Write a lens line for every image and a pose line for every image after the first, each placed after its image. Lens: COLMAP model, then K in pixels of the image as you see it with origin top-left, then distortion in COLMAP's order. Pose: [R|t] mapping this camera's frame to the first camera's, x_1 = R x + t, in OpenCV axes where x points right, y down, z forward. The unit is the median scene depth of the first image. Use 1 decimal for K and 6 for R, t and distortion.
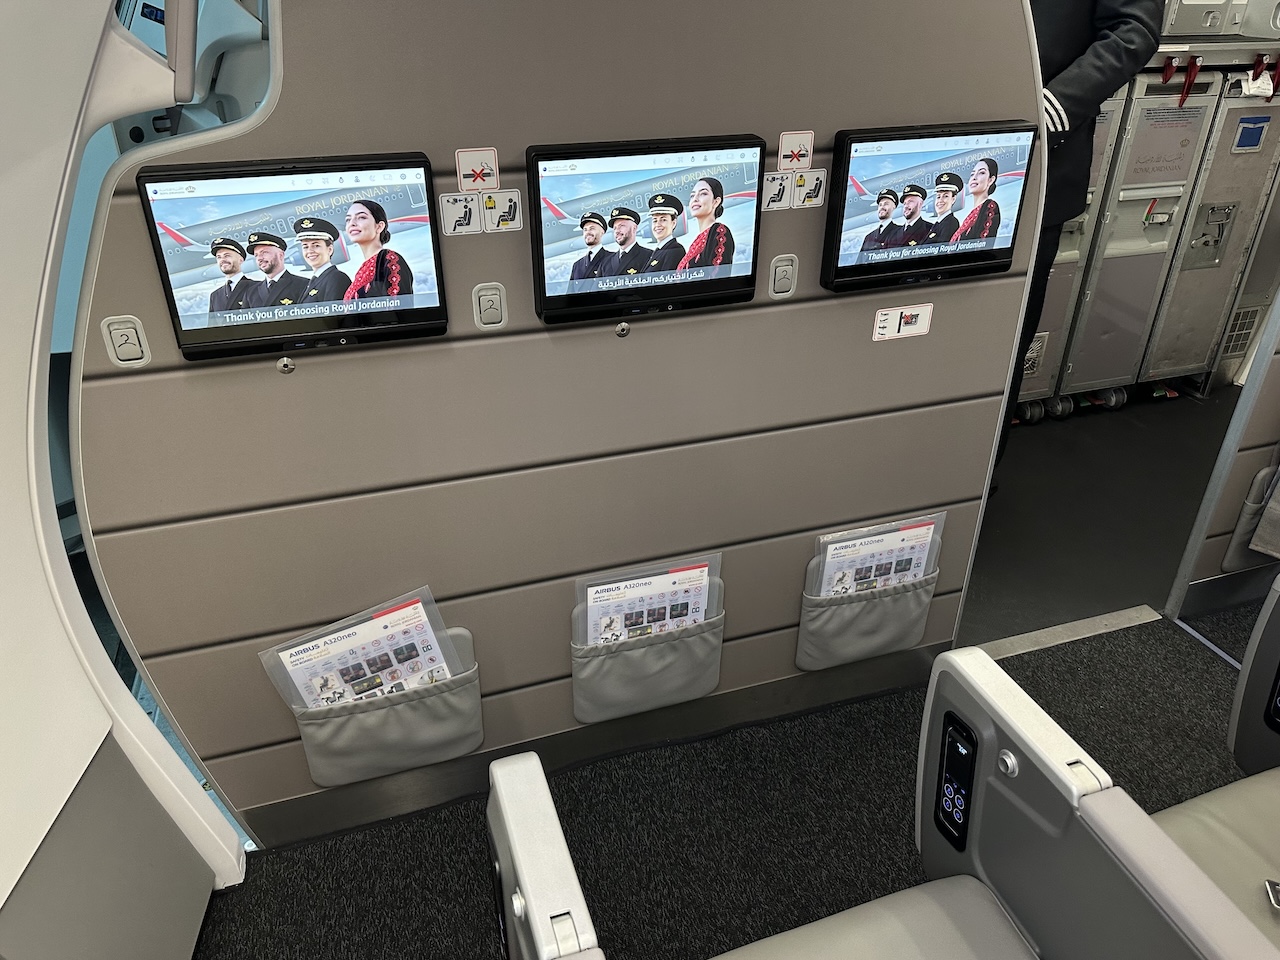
lens RADIAL K [[955.1, 0, 634.2], [0, 955.1, 482.2], [0, 0, 1]] dist [0.060794, -0.069004]
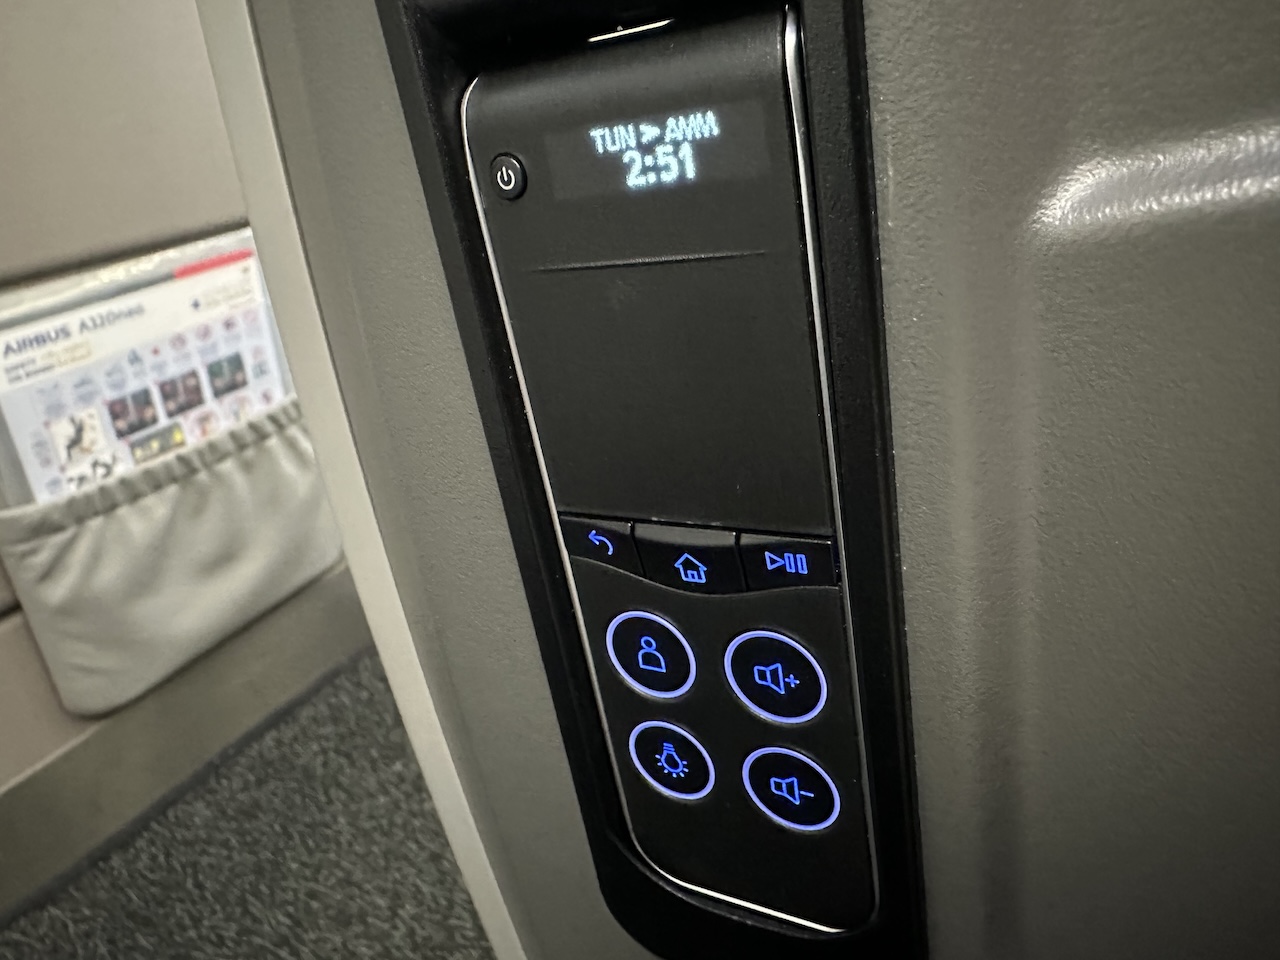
lens RADIAL K [[955.1, 0, 651.7], [0, 955.1, 444.7], [0, 0, 1]] dist [0.060794, -0.069004]
pose [[0.739379, -0.327540, 0.588248, 0.172169], [0.386314, 0.921949, 0.027781, 0.198698], [-0.551434, 0.206707, 0.808203, 0.607544]]
